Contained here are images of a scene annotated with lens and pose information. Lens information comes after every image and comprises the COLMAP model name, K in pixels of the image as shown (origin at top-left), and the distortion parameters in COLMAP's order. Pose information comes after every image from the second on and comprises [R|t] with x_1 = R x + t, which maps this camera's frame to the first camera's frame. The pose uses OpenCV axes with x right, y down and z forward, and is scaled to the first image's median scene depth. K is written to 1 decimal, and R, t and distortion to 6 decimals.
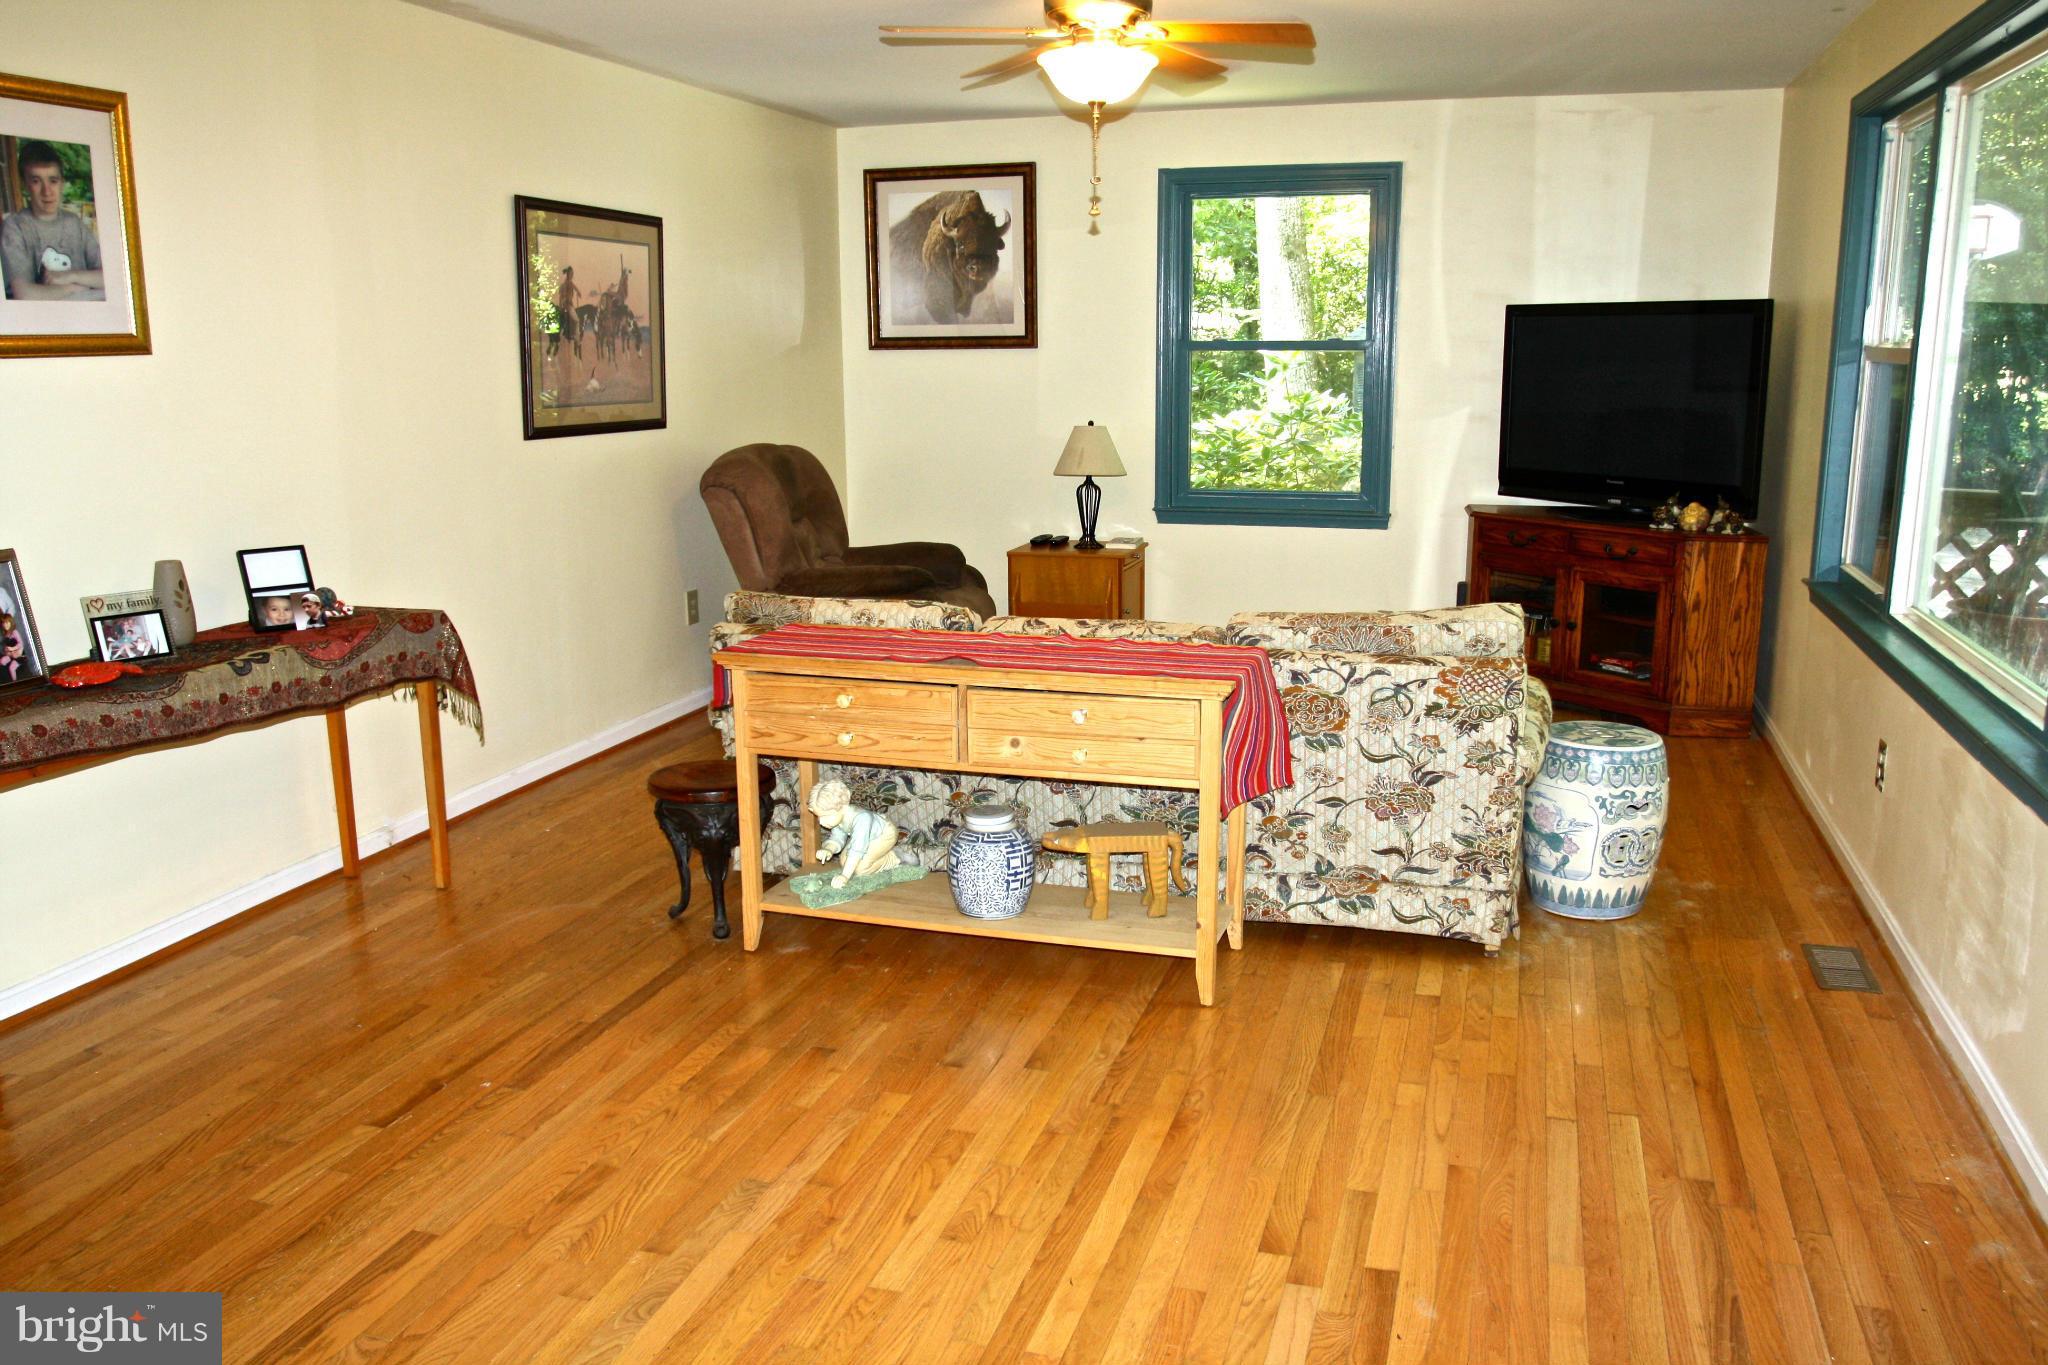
lens RADIAL K [[1609.9, 0, 1024.0], [0, 1609.9, 682.5], [0, 0, 1]] dist [-0.079473, 0.052001]
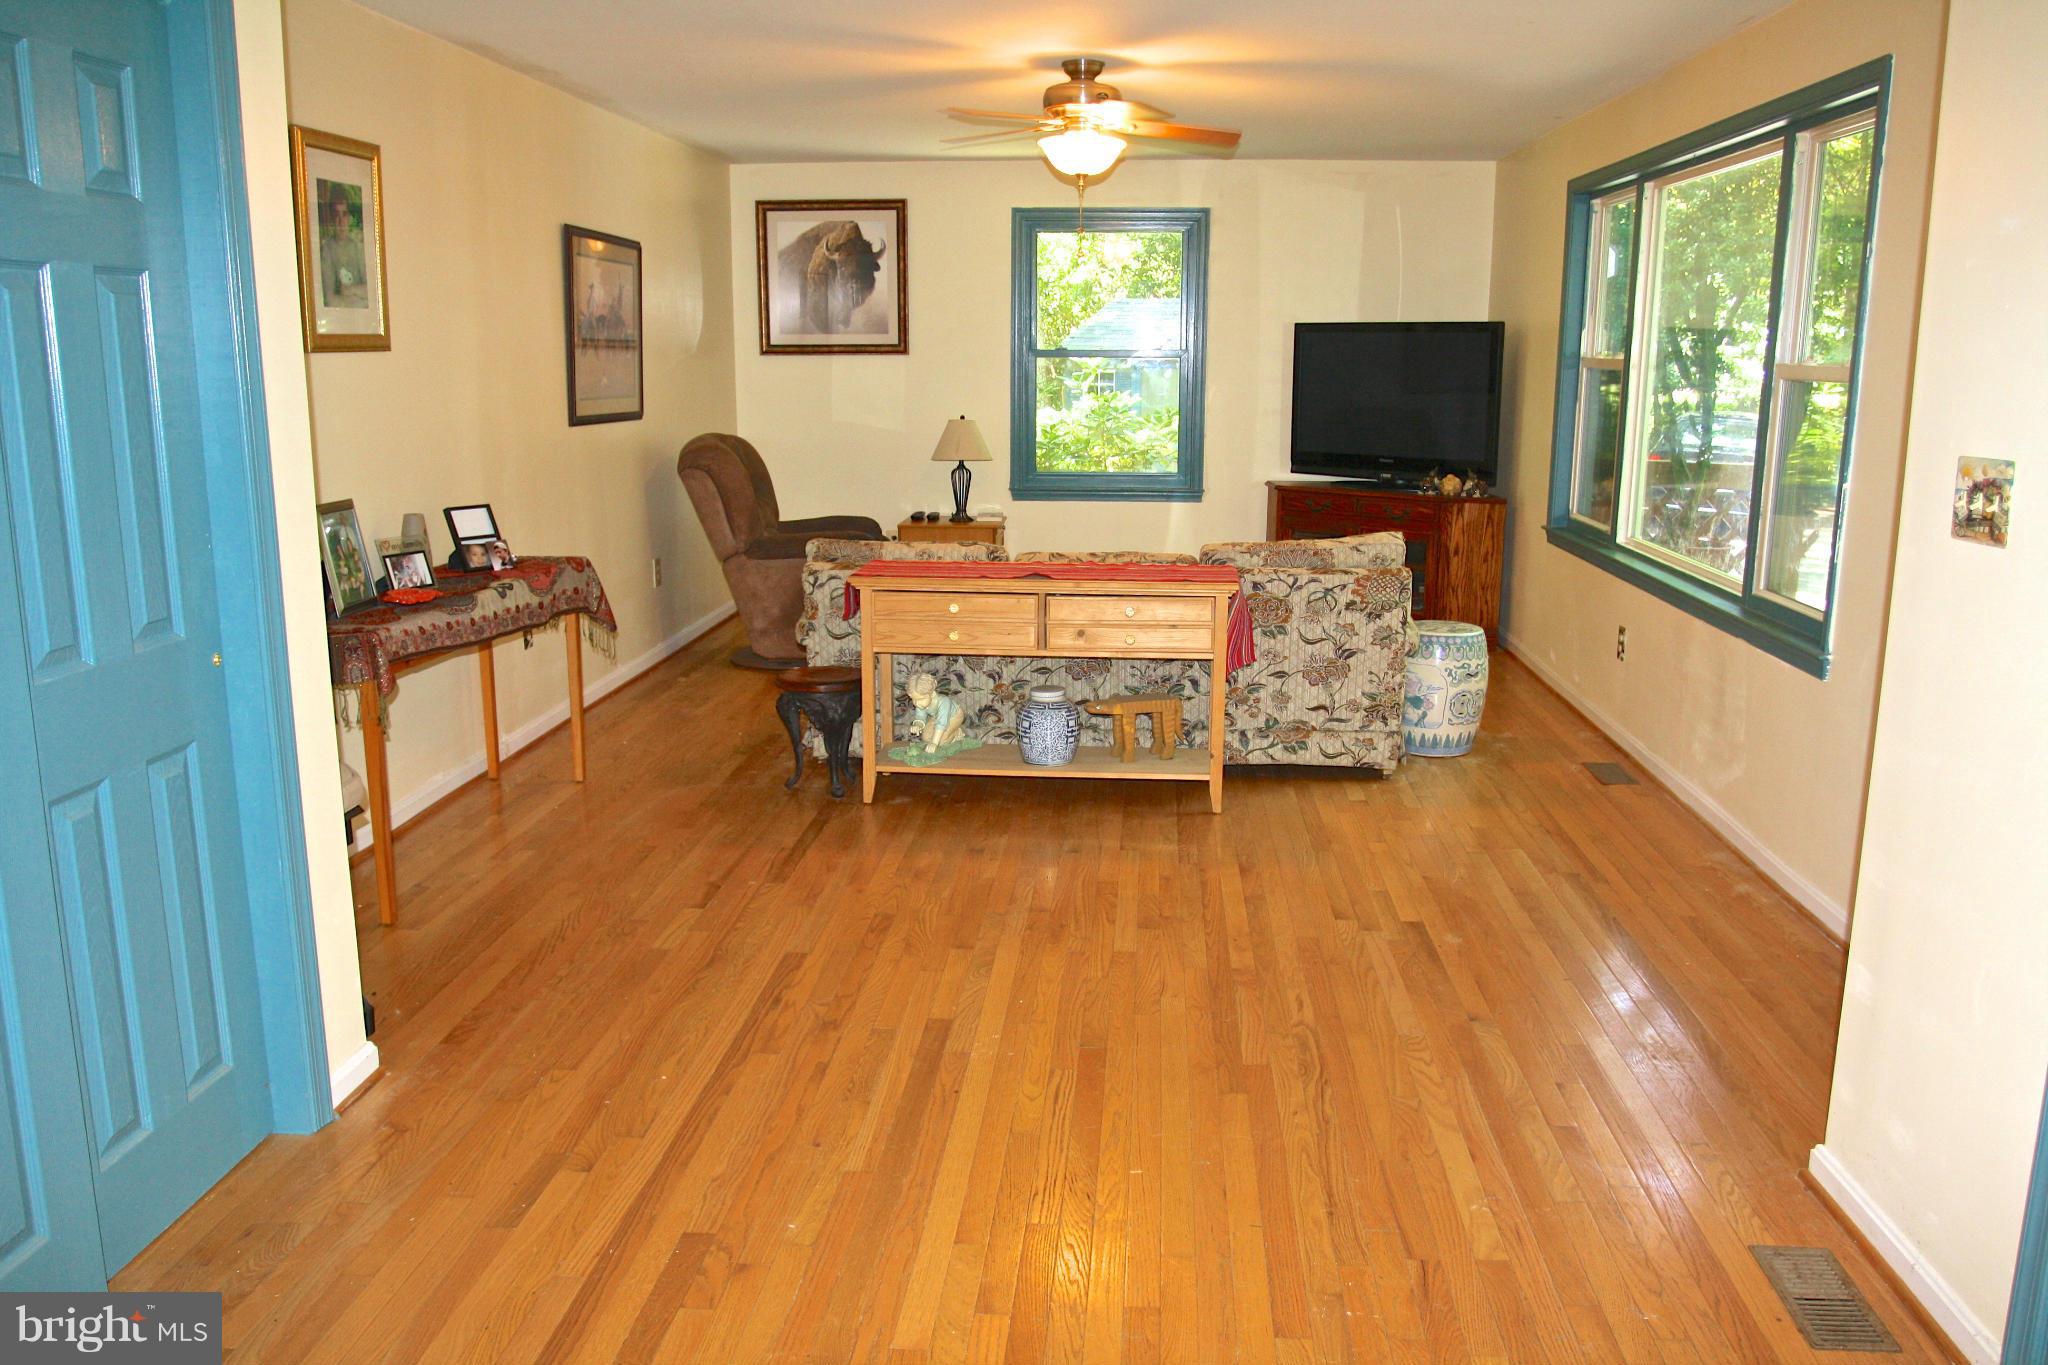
lens RADIAL K [[1609.9, 0, 1024.0], [0, 1609.9, 682.5], [0, 0, 1]] dist [-0.079473, 0.052001]
pose [[0.975599, -0.034608, 0.216817, -0.330696], [0.035803, 0.999358, -0.001585, 0.074104], [-0.216623, 0.009309, 0.976211, -0.333664]]
